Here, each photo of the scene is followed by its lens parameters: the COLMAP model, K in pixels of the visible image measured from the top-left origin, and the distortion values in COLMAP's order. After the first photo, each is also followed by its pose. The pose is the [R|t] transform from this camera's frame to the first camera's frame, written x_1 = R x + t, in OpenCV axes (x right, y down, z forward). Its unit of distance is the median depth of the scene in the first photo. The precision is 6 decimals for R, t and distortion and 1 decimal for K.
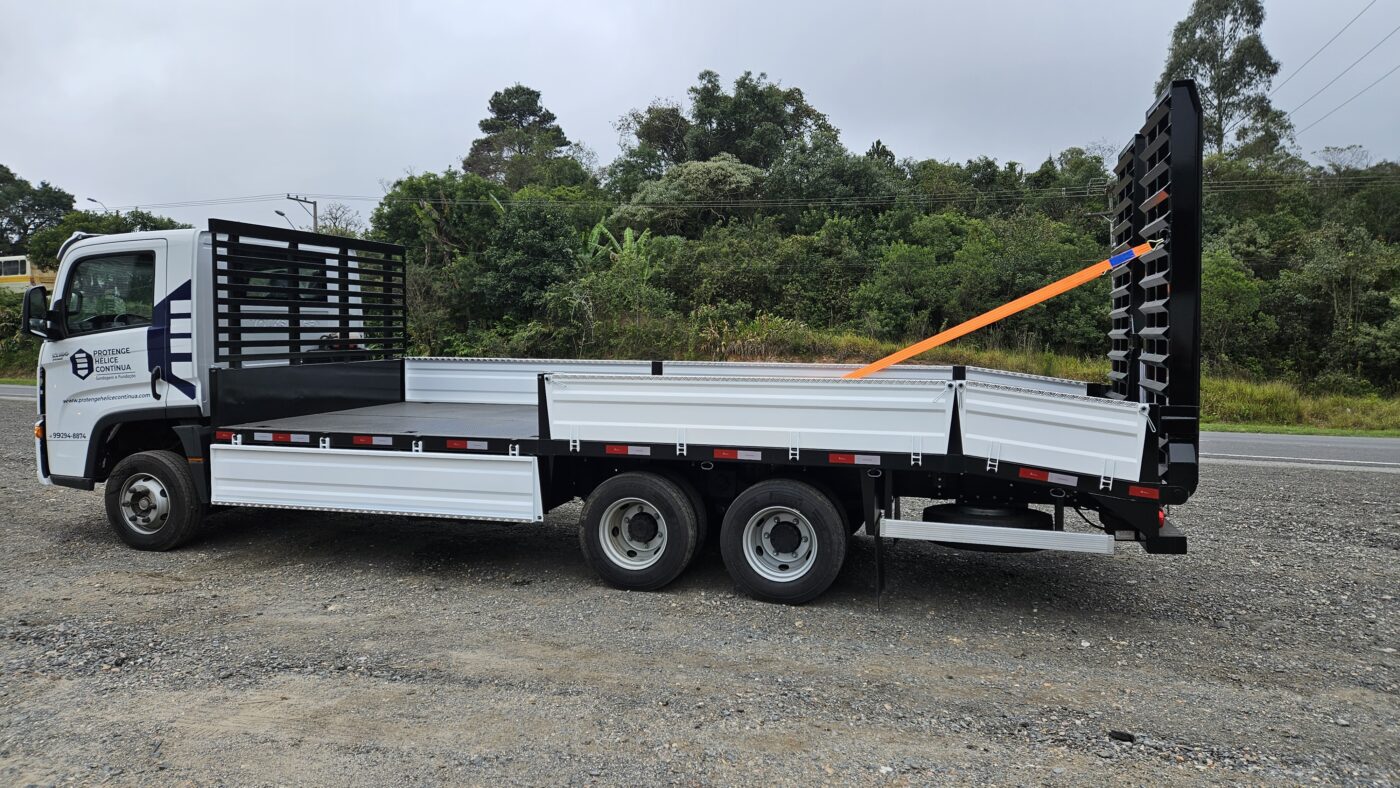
lens RADIAL K [[914.7, 0, 705.2], [0, 914.7, 383.4], [0, 0, 1]] dist [0.067307, -0.042466]
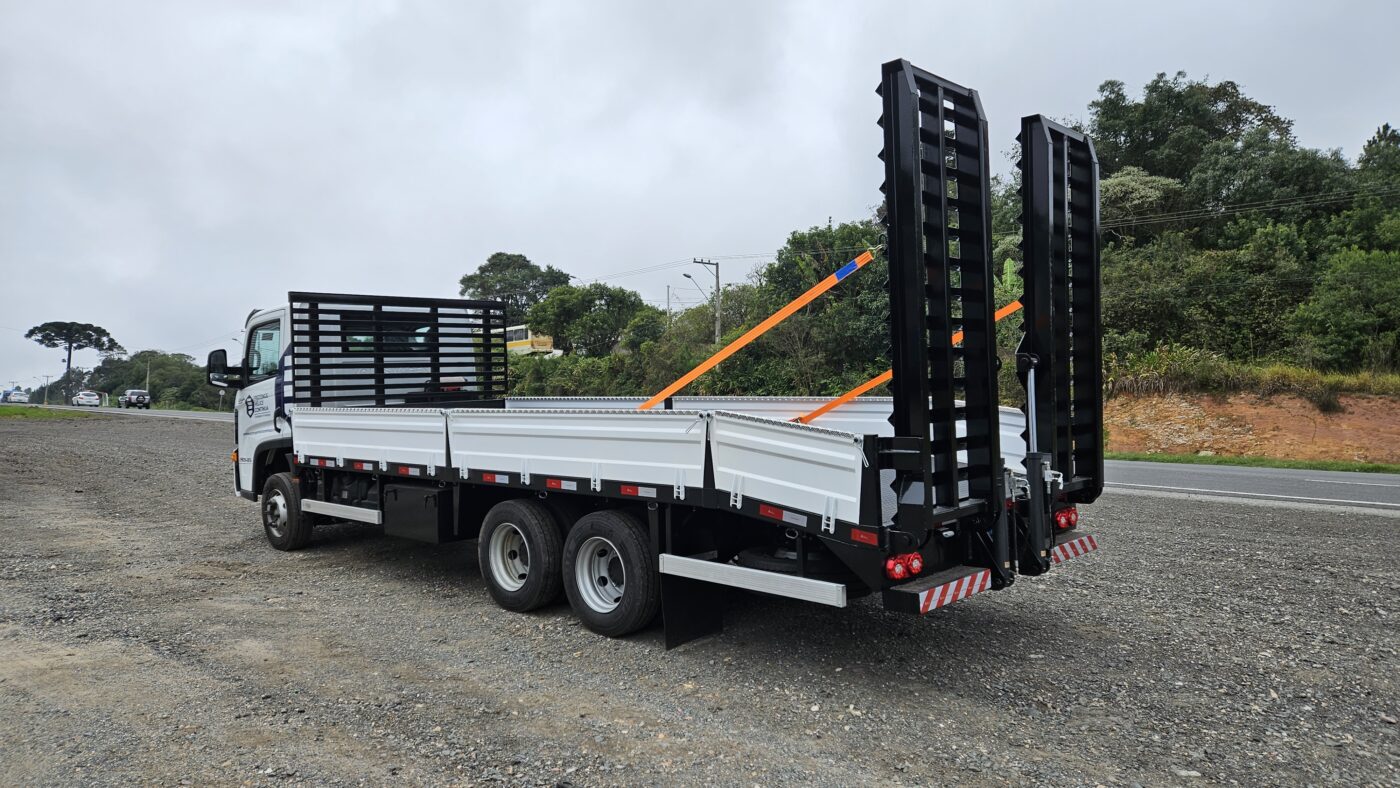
lens RADIAL K [[914.7, 0, 703.0], [0, 914.7, 386.7], [0, 0, 1]] dist [0.067307, -0.042466]
pose [[0.889891, -0.021527, -0.455665, 0.451836], [0.002033, 0.999063, -0.043228, 0.008710], [0.456169, 0.037542, 0.889101, 0.102142]]
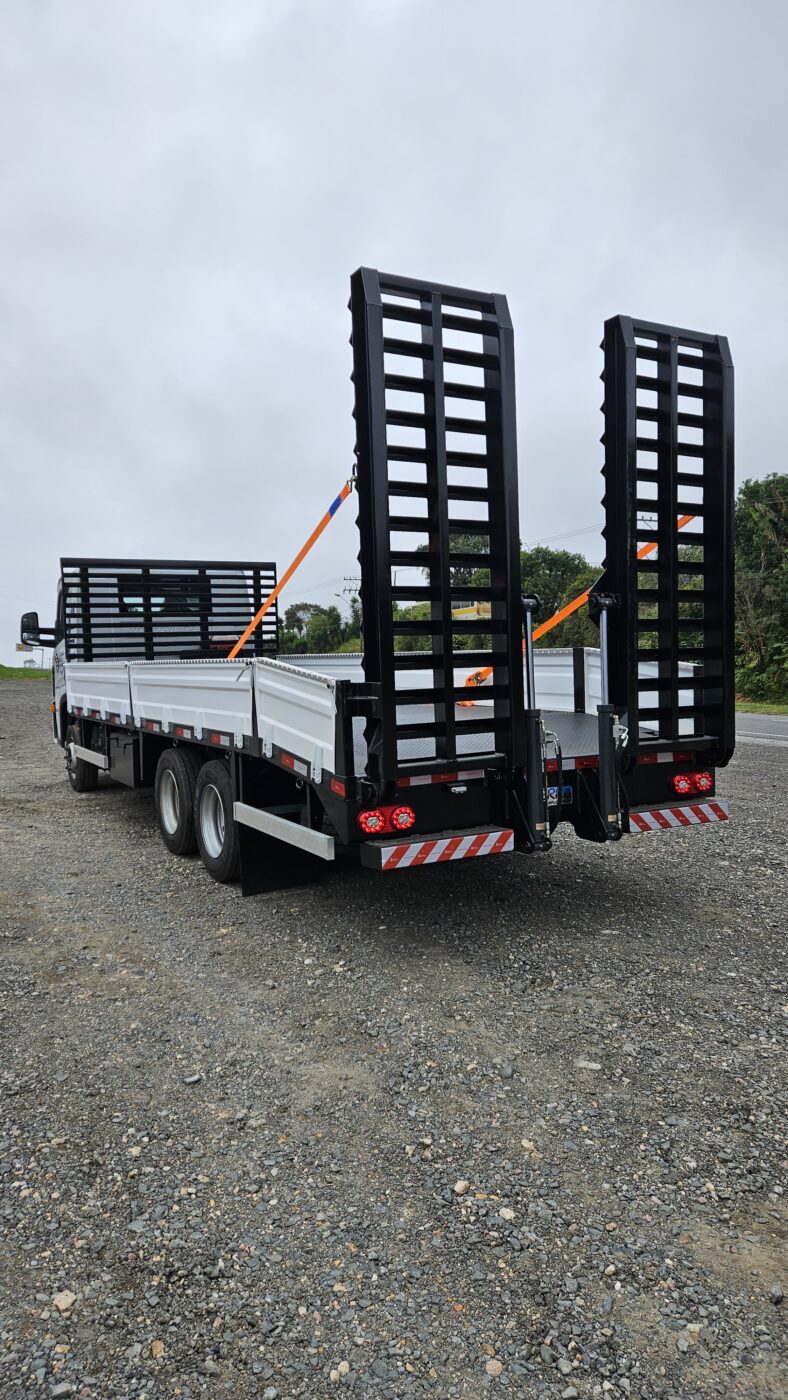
lens RADIAL K [[914.7, 0, 393.2], [0, 914.7, 693.4], [0, 0, 1]] dist [0.067307, -0.042466]
pose [[0.714552, 0.005745, -0.699559, 0.663369], [-0.007409, 0.999972, 0.000644, 0.020425], [0.699543, 0.004723, 0.714574, 0.280977]]
